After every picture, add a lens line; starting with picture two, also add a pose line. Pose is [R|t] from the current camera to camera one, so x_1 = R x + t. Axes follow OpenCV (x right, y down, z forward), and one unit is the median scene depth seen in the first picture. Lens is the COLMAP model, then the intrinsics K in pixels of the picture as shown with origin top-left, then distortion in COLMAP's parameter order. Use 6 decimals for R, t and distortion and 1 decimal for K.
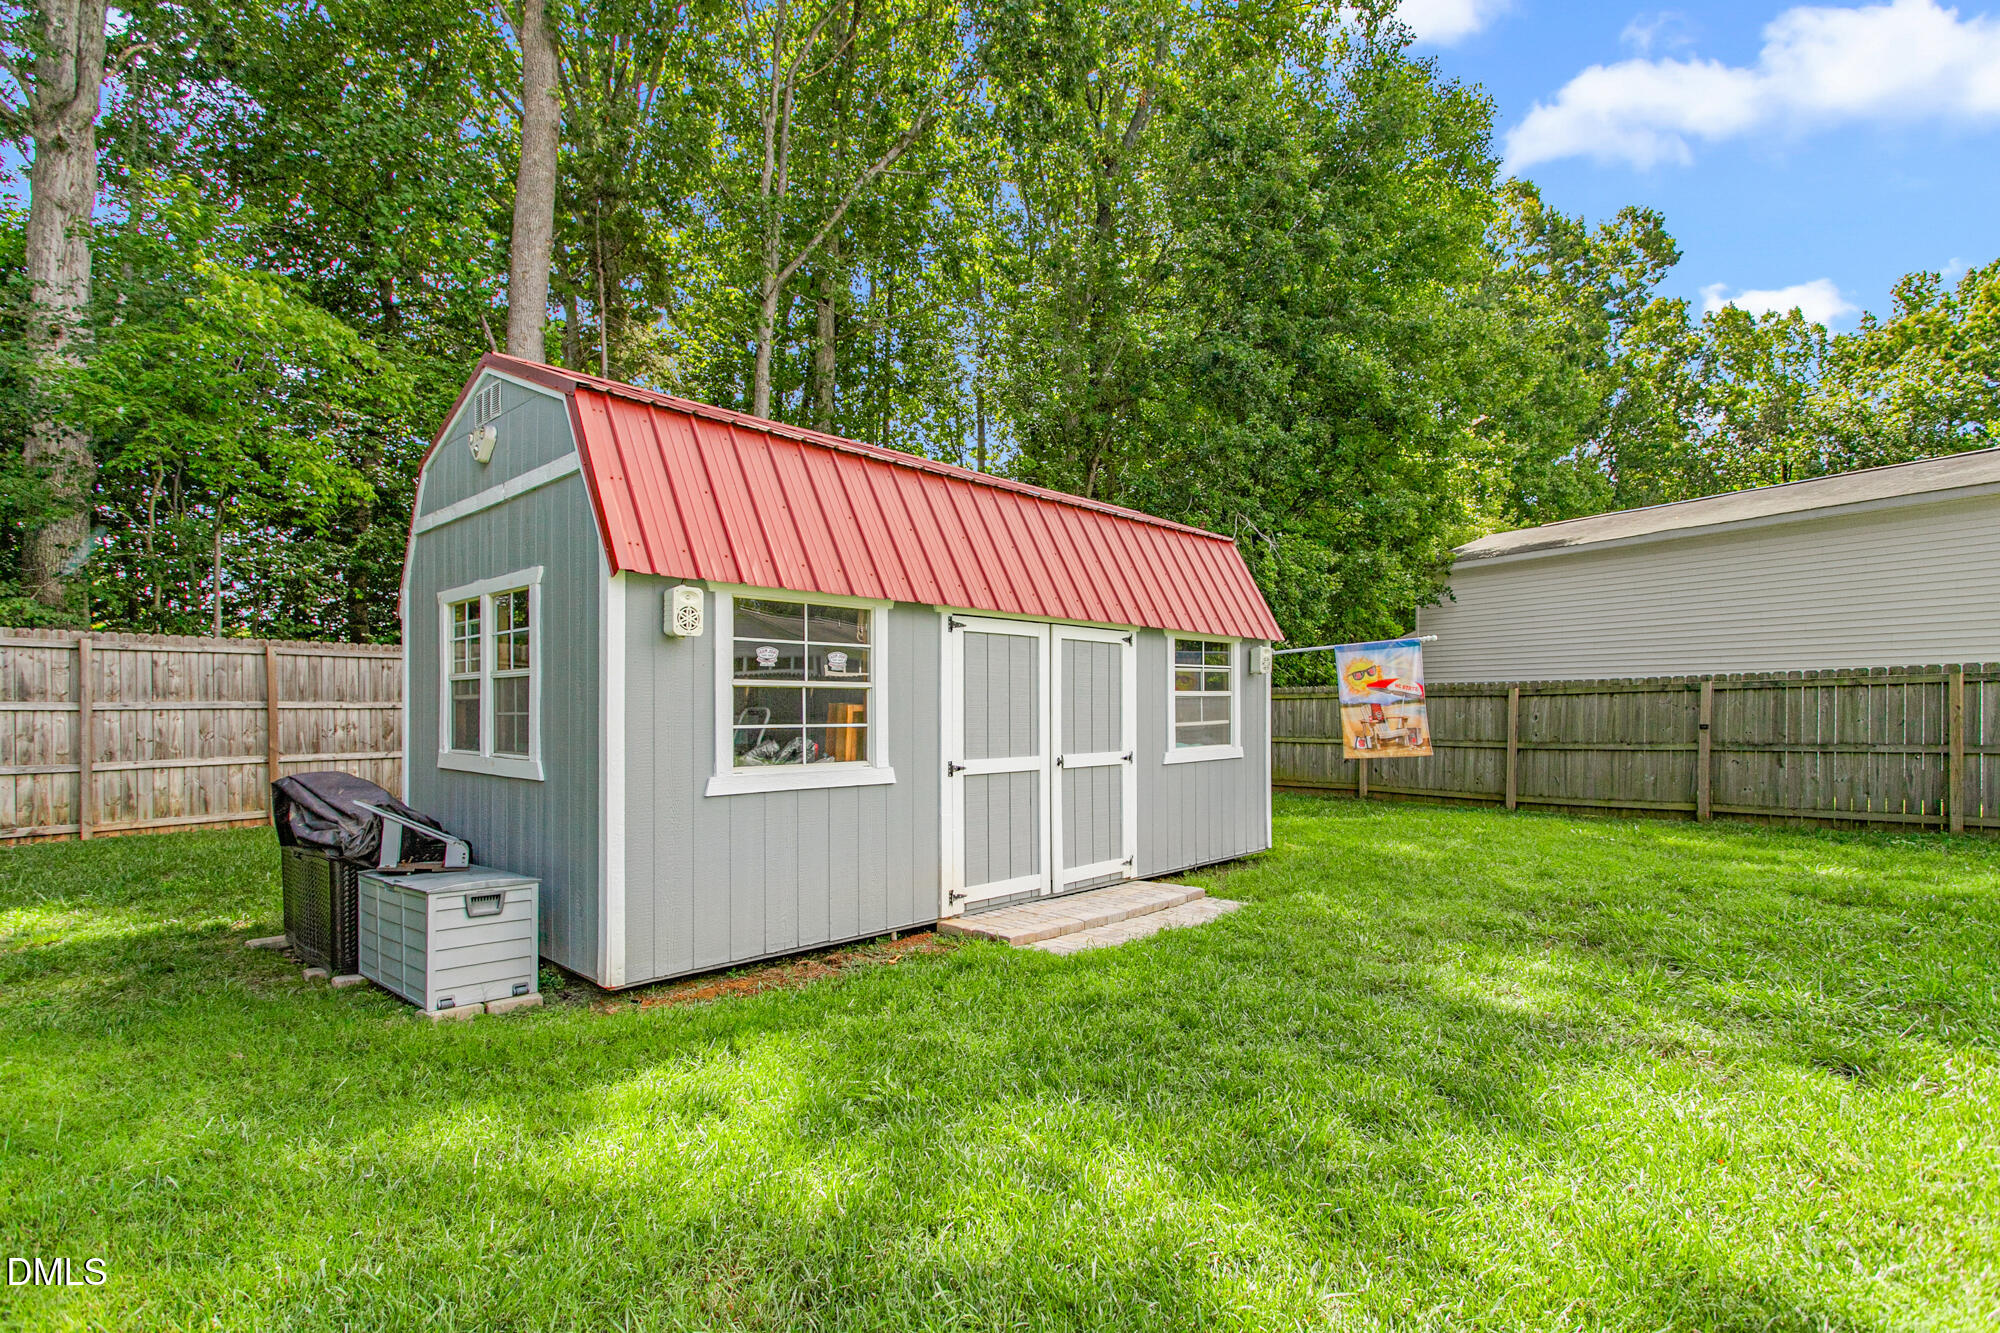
lens RADIAL K [[1011.7, 0, 995.3], [0, 1011.7, 709.3], [0, 0, 1]] dist [-0.000537, 0.000644]
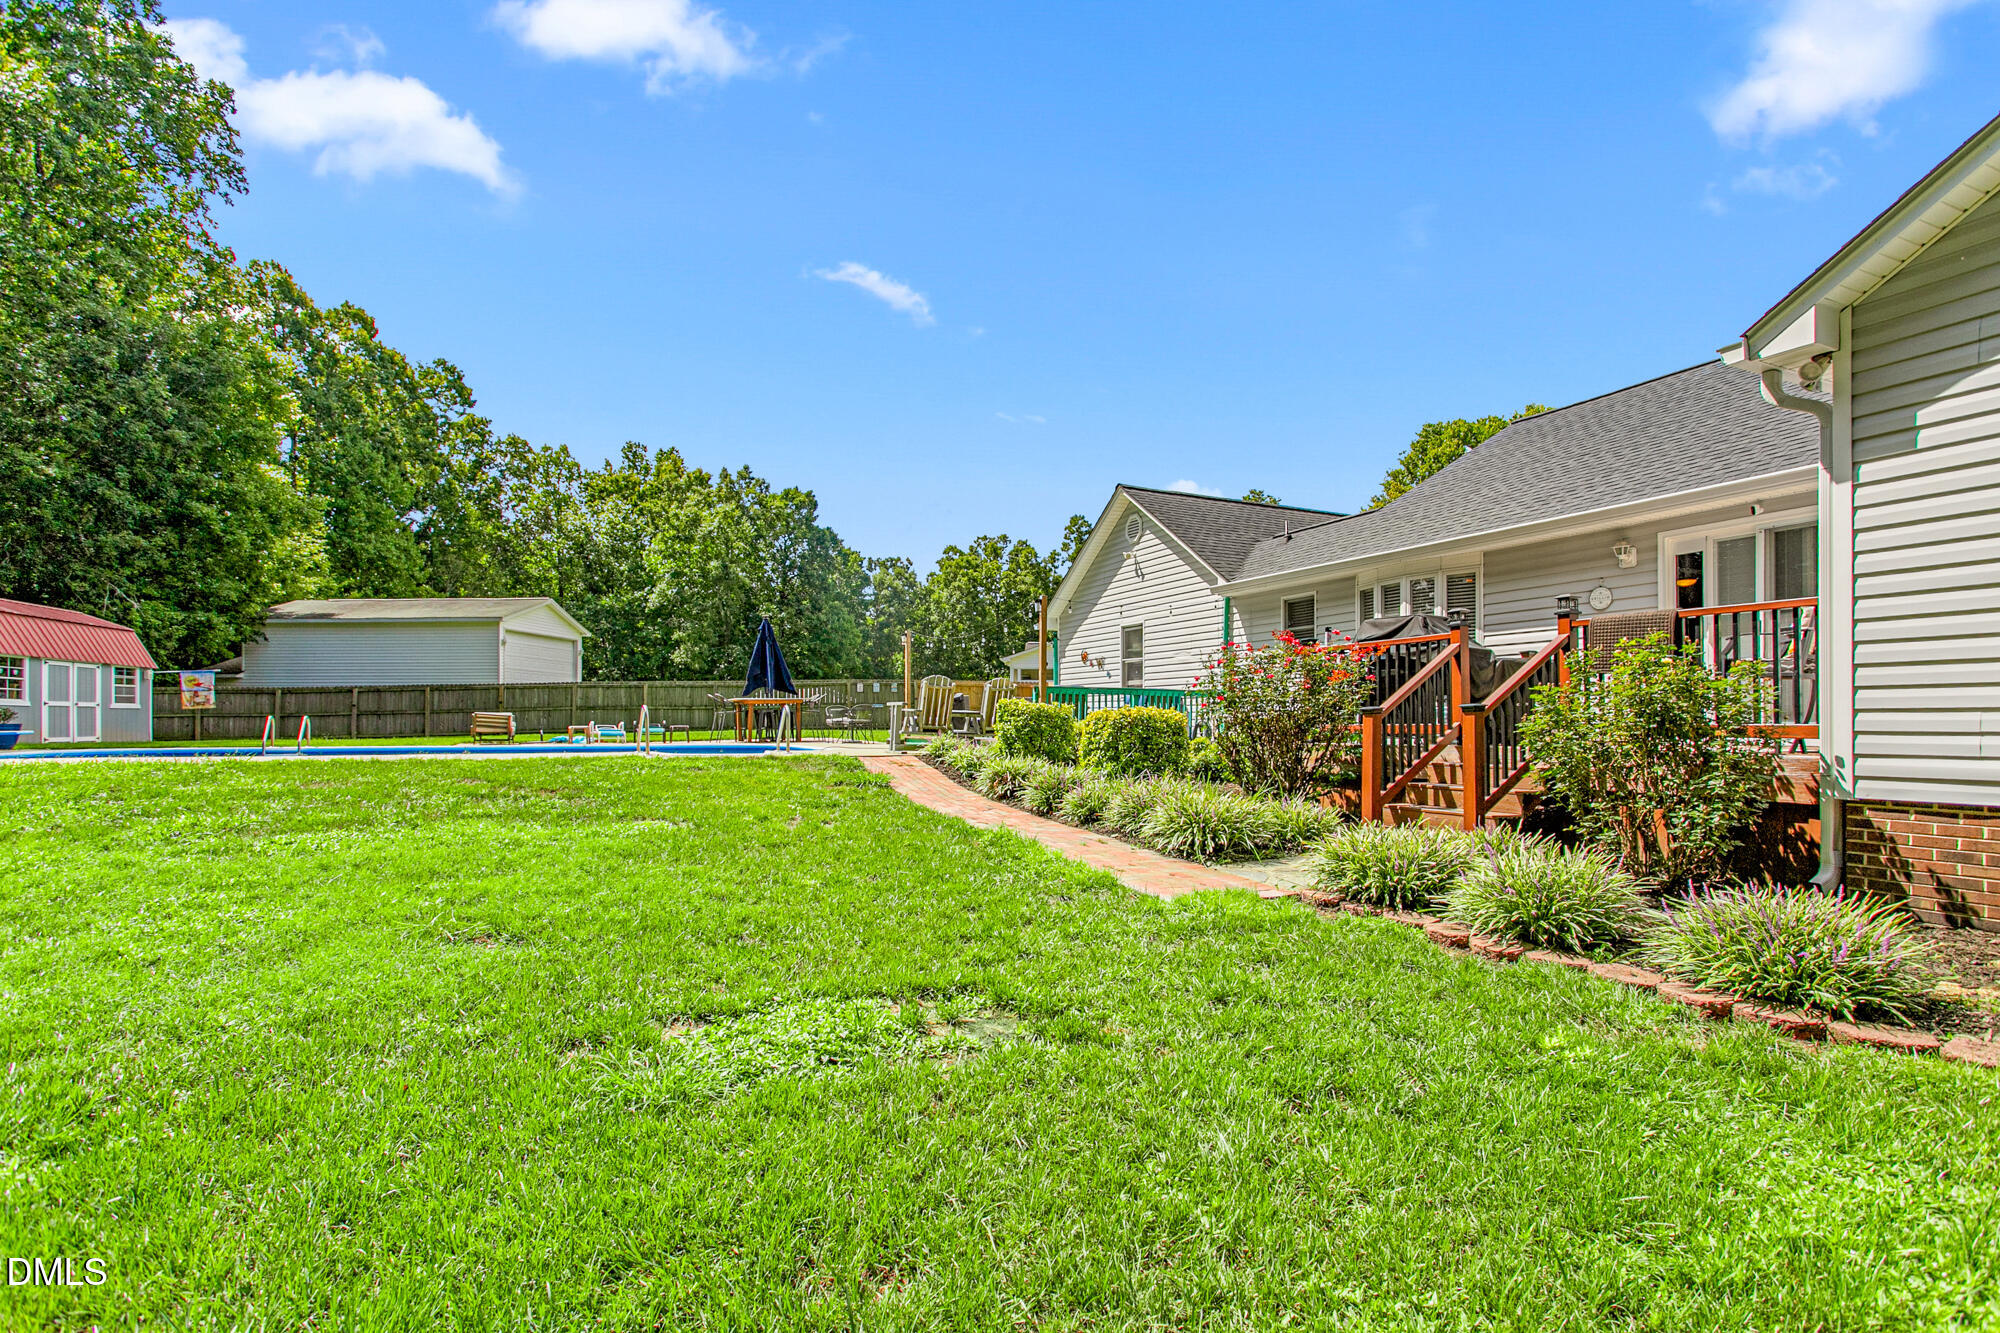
lens RADIAL K [[994.5, 0, 999.0], [0, 994.5, 711.4], [0, 0, 1]] dist [0.015202, 0.001044]
pose [[0.534271, 0.008632, 0.845269, -0.957526], [0.001908, 0.999933, -0.011418, 0.102476], [-0.845311, 0.007713, 0.534219, -2.857648]]
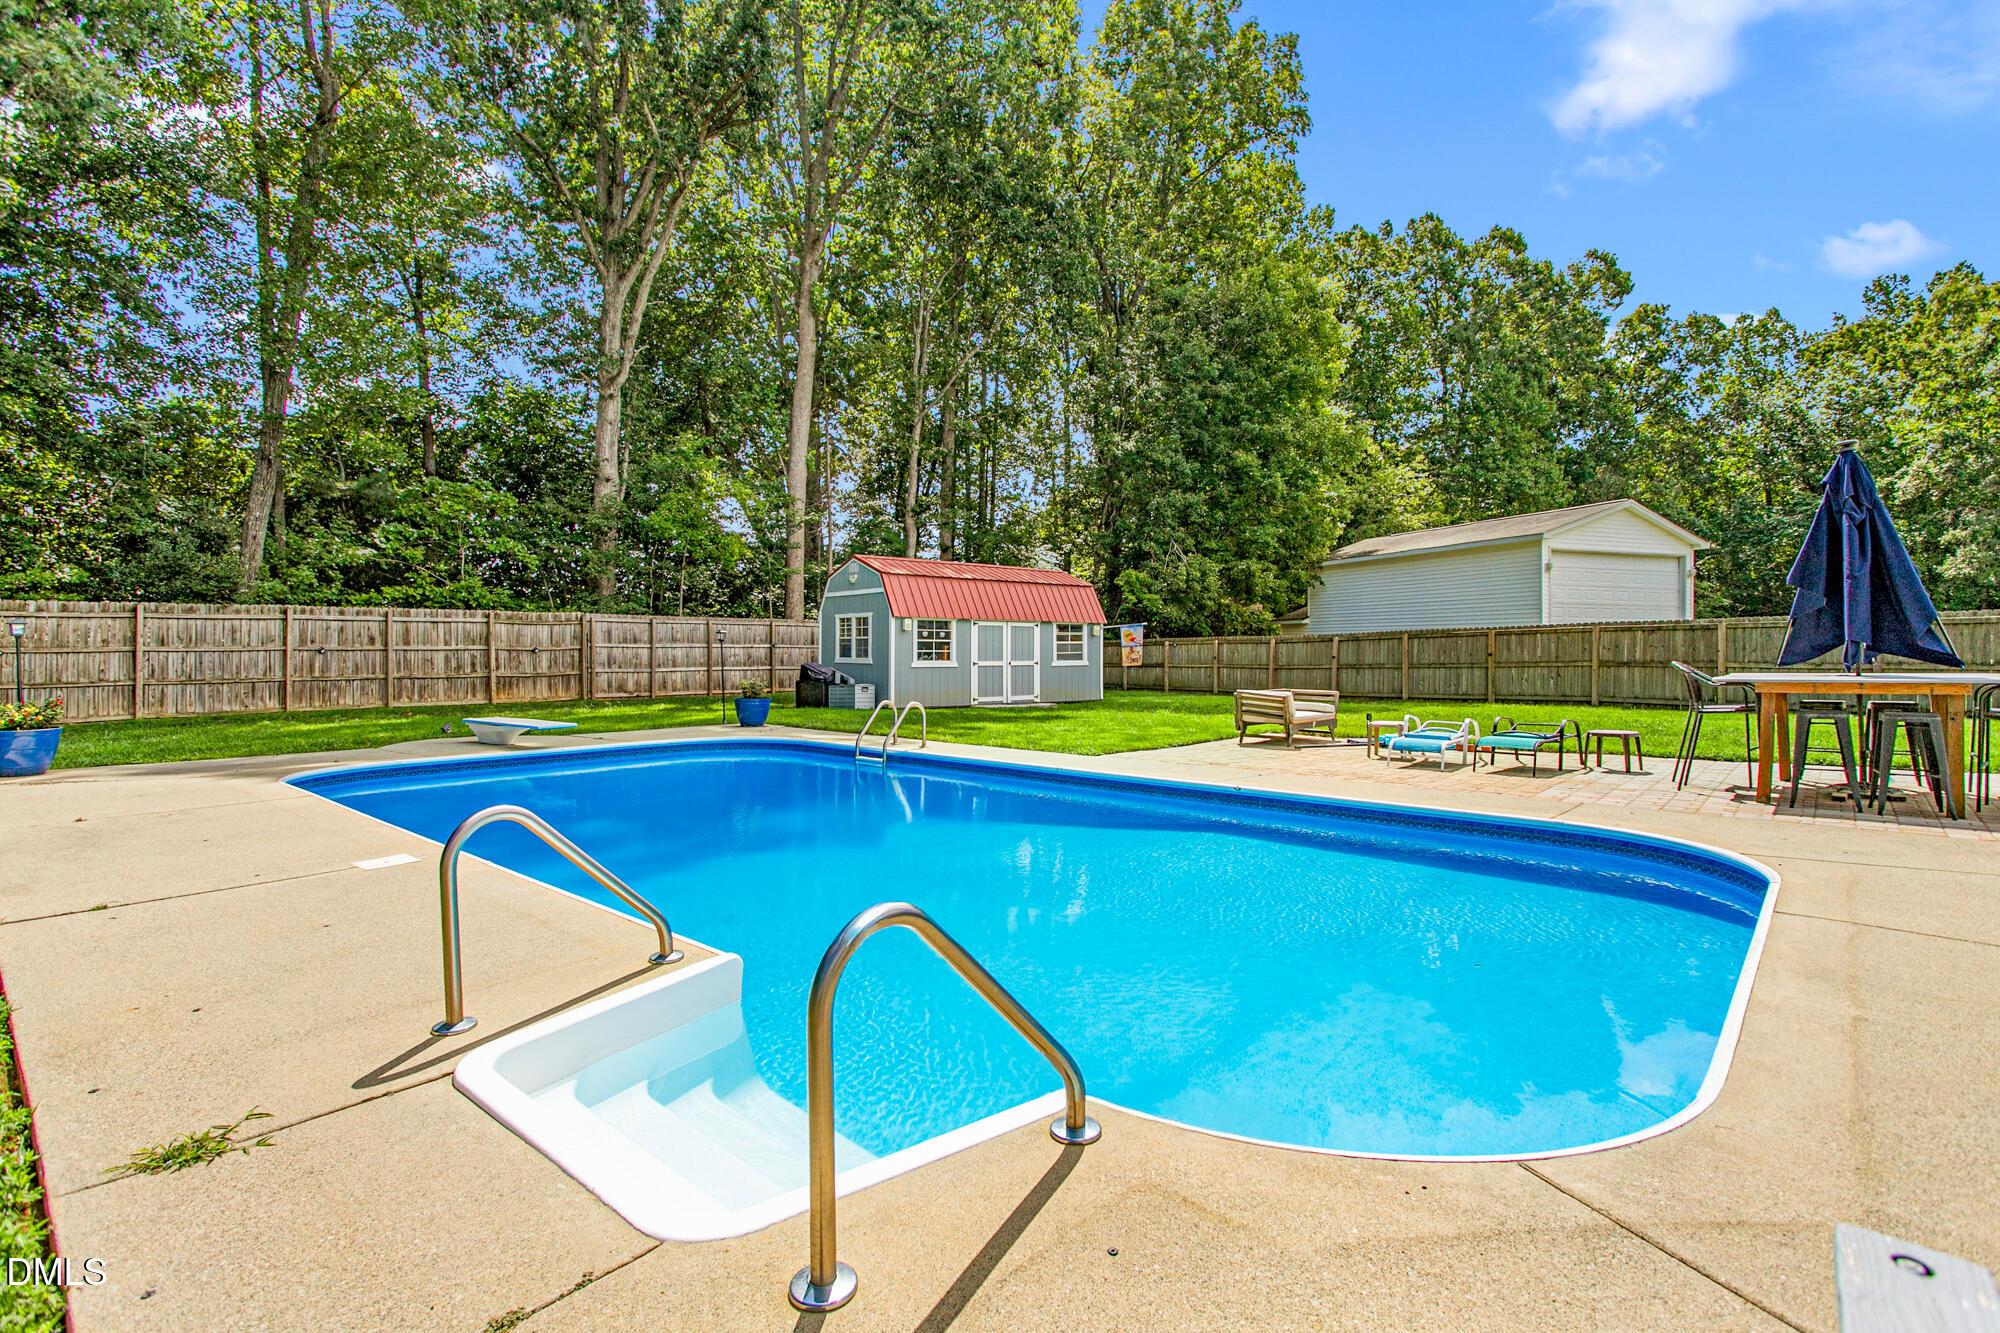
lens RADIAL K [[956.8, 0, 1004.8], [0, 956.8, 648.1], [0, 0, 1]] dist [0.009231, 0.000393]
pose [[0.992973, 0.003448, -0.118292, 0.361898], [-0.003844, 0.999988, -0.003117, 0.010596], [0.118280, 0.003550, 0.992974, -1.836147]]
